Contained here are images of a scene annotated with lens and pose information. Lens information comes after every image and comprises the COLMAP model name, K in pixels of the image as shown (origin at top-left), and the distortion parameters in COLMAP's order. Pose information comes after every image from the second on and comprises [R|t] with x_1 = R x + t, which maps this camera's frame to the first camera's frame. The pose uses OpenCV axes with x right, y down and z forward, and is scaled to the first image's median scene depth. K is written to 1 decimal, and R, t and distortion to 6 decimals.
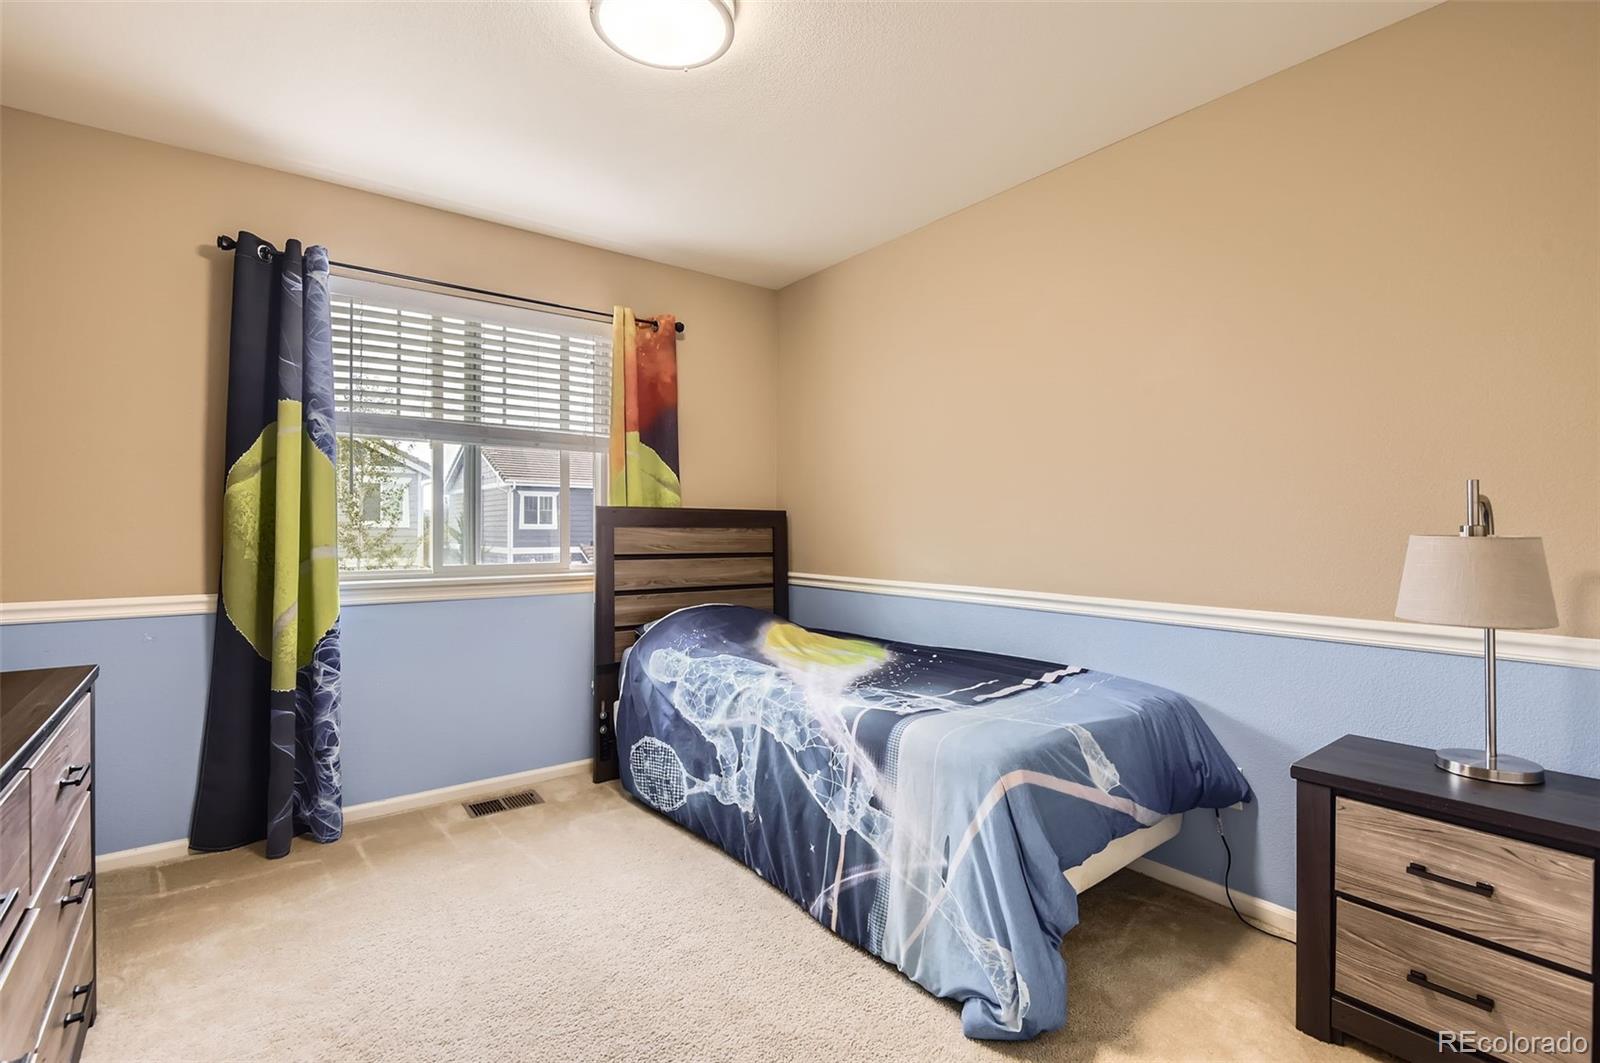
lens RADIAL K [[740.8, 0, 803.2], [0, 740.8, 536.0], [0, 0, 1]] dist [0.000644, -0.000406]
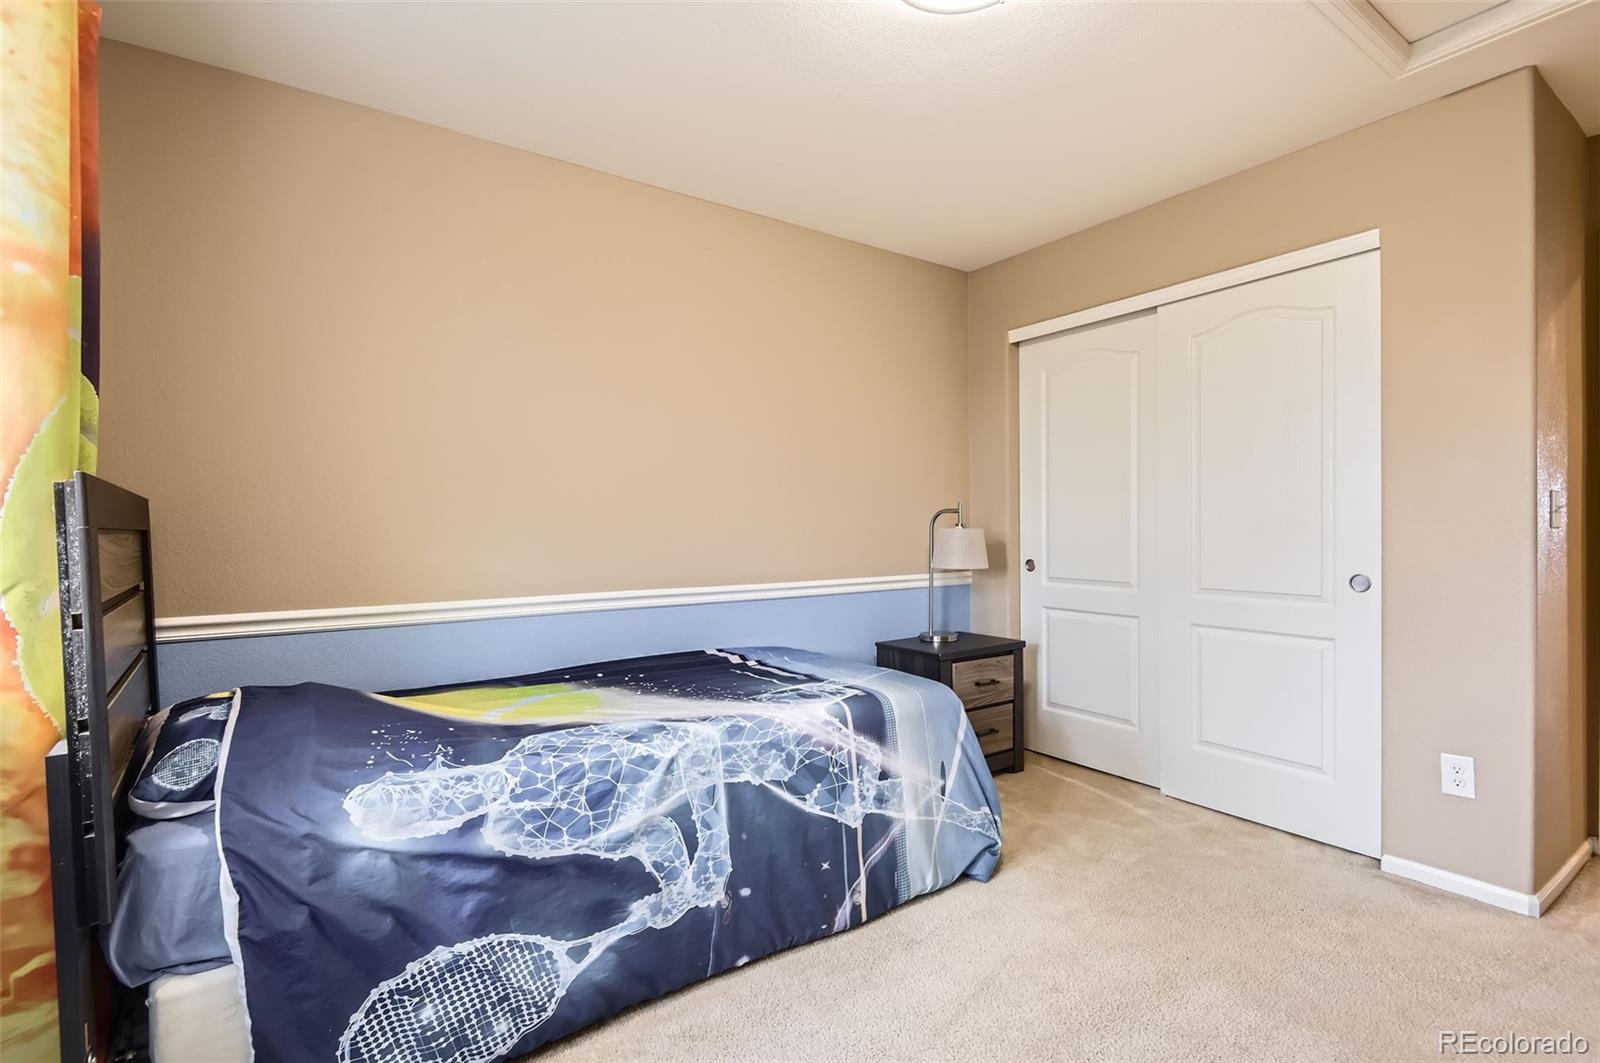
lens RADIAL K [[740.8, 0, 803.2], [0, 740.8, 536.0], [0, 0, 1]] dist [0.000644, -0.000406]
pose [[0.040206, -0.015108, 0.999077, -0.848135], [0.016592, 0.999758, 0.014451, -0.012725], [-0.999054, 0.015996, 0.040447, 0.899989]]
